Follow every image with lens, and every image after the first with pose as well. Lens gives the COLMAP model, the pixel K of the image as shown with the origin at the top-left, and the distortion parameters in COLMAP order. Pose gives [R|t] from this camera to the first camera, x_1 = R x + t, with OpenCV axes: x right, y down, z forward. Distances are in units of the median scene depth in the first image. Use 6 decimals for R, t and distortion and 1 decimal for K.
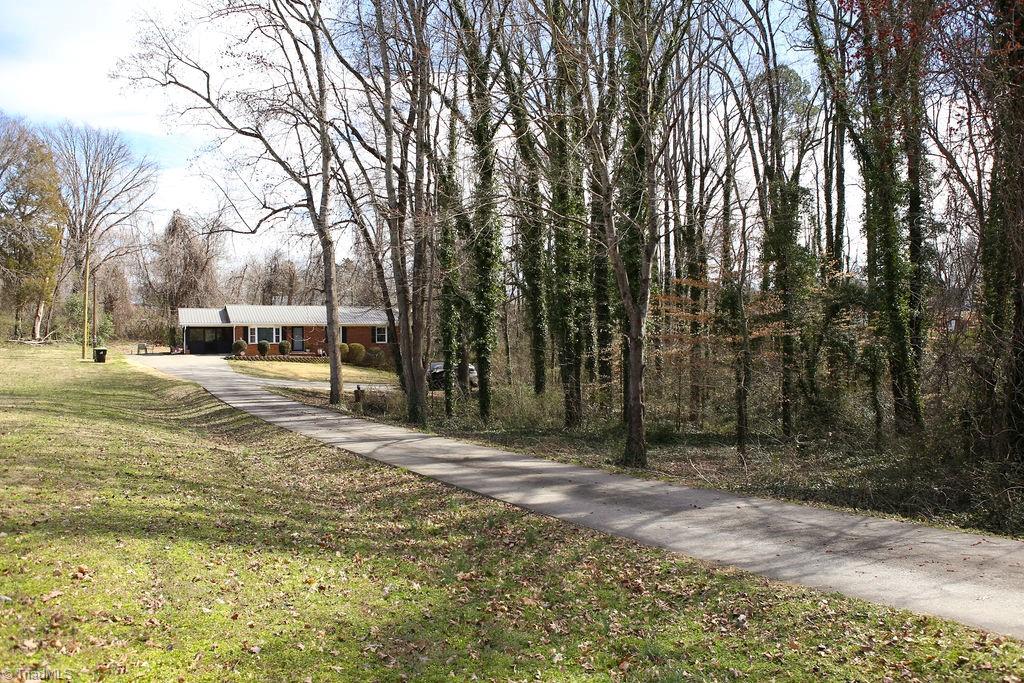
lens RADIAL K [[705.6, 0, 512.0], [0, 705.6, 341.5], [0, 0, 1]] dist [-0.106260, 0.079363]
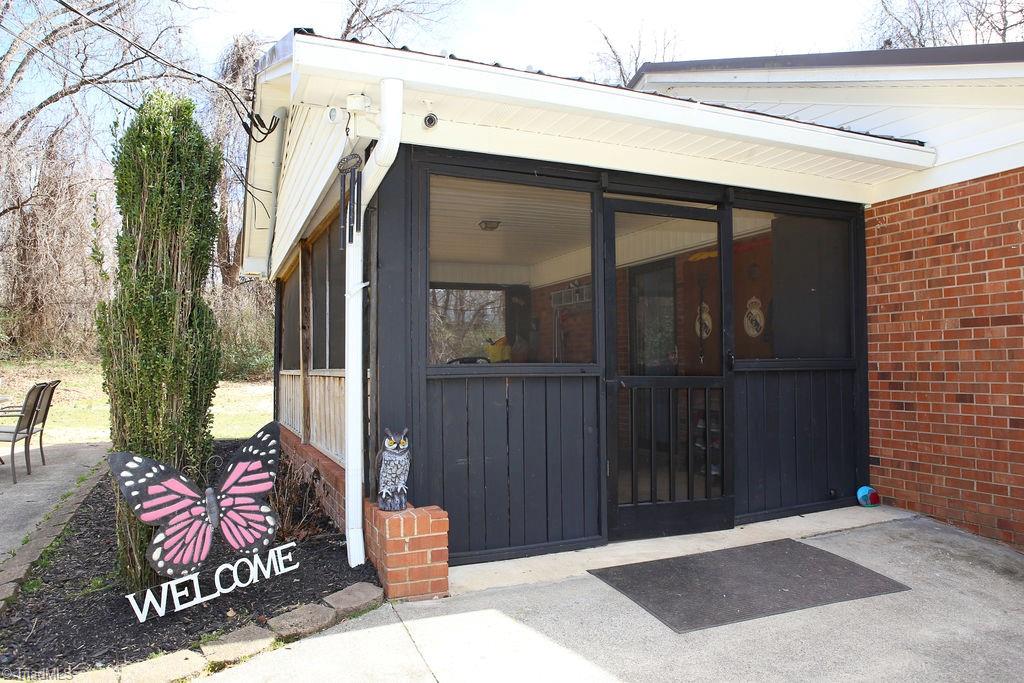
lens RADIAL K [[705.6, 0, 512.0], [0, 705.6, 341.5], [0, 0, 1]] dist [-0.106260, 0.079363]
pose [[0.996761, -0.001390, -0.080404, -0.443723], [-0.000867, 0.999607, -0.028033, -0.001402], [0.080412, 0.028012, 0.996368, 0.918065]]
